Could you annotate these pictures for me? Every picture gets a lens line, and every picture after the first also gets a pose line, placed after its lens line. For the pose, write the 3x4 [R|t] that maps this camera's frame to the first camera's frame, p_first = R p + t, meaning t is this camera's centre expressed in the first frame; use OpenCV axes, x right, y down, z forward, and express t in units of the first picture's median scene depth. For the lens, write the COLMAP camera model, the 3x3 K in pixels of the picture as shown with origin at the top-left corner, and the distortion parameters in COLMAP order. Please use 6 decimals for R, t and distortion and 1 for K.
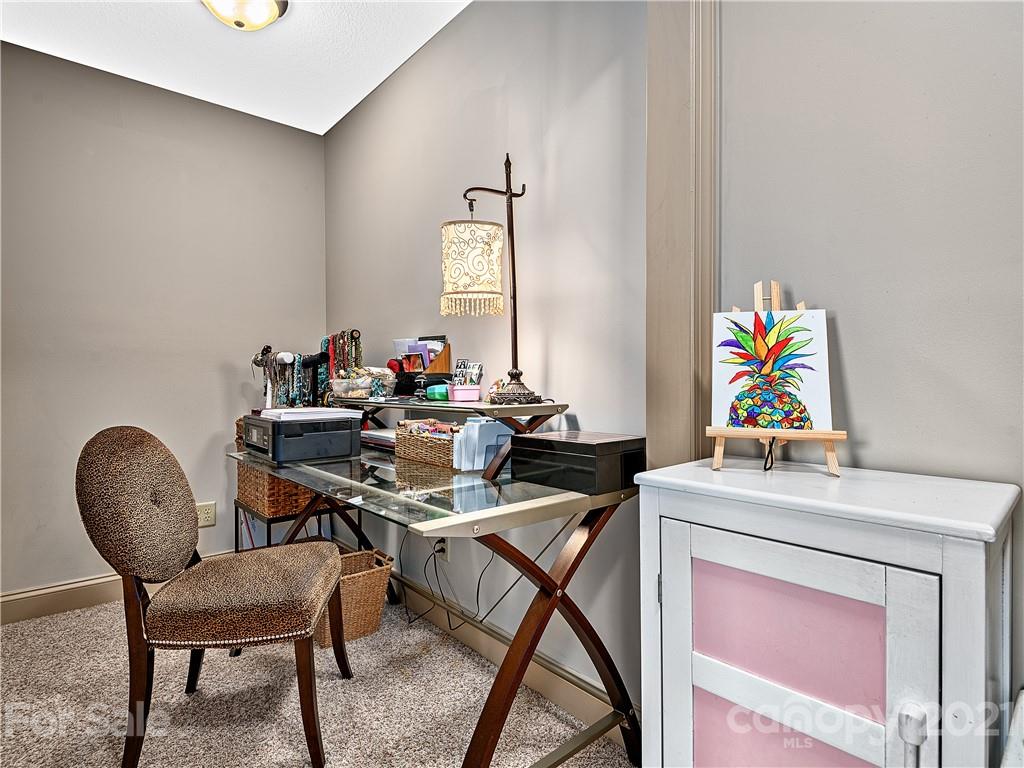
lens RADIAL K [[510.6, 0, 509.9], [0, 510.6, 395.3], [0, 0, 1]] dist [0.003527, 0.000182]
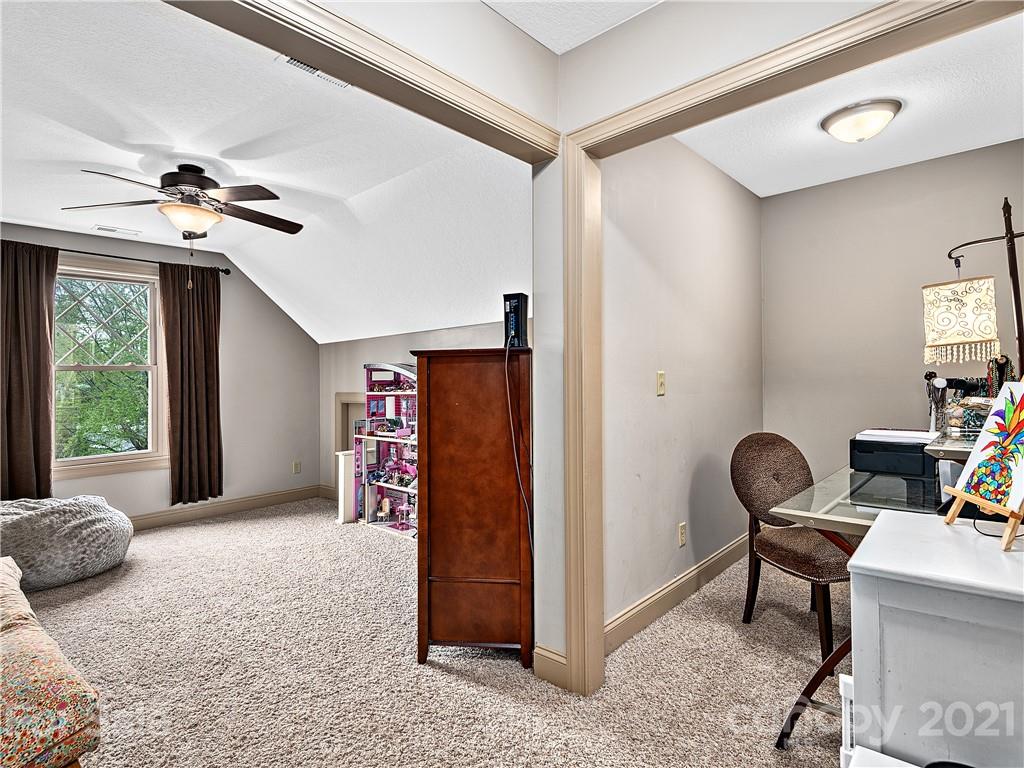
lens RADIAL K [[540.3, 0, 512.0], [0, 540.3, 384.0], [0, 0, 1]] dist [0.002476, 0.000331]
pose [[0.120220, 0.008302, -0.992713, 1.017081], [-0.011284, 0.999912, 0.006995, -0.113963], [0.992683, 0.010360, 0.120304, -0.089429]]
